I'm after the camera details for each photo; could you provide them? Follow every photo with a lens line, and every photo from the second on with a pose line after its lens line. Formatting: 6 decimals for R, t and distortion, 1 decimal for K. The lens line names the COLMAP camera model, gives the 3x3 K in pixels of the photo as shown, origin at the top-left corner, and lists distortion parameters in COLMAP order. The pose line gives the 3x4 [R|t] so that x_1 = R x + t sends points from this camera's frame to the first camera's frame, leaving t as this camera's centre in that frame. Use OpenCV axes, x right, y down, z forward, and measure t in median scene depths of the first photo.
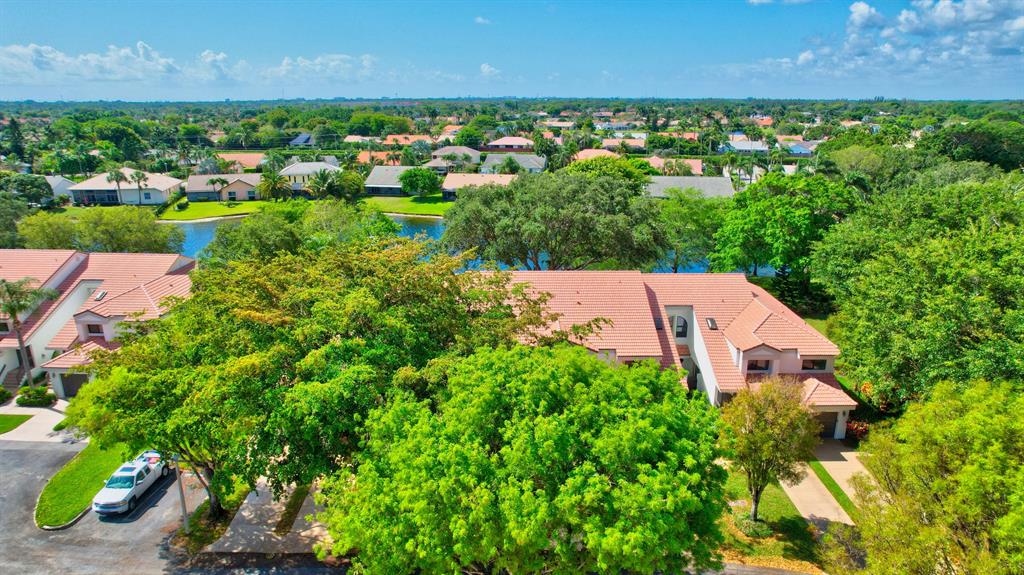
lens RADIAL K [[655.3, 0, 512.8], [0, 655.3, 294.5], [0, 0, 1]] dist [-0.078501, 0.068387]
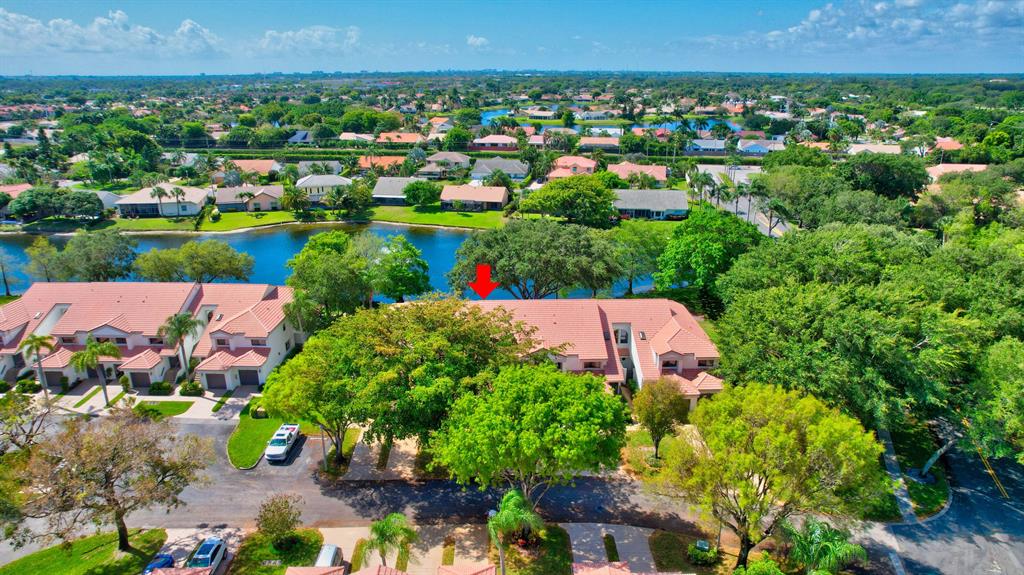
lens RADIAL K [[655.3, 0, 513.9], [0, 655.3, 290.9], [0, 0, 1]] dist [-0.078501, 0.068387]
pose [[0.999555, -0.008814, 0.028507, -0.030961], [0.007861, 0.999411, 0.033391, -0.098340], [-0.028784, -0.033152, 0.999036, -0.444675]]
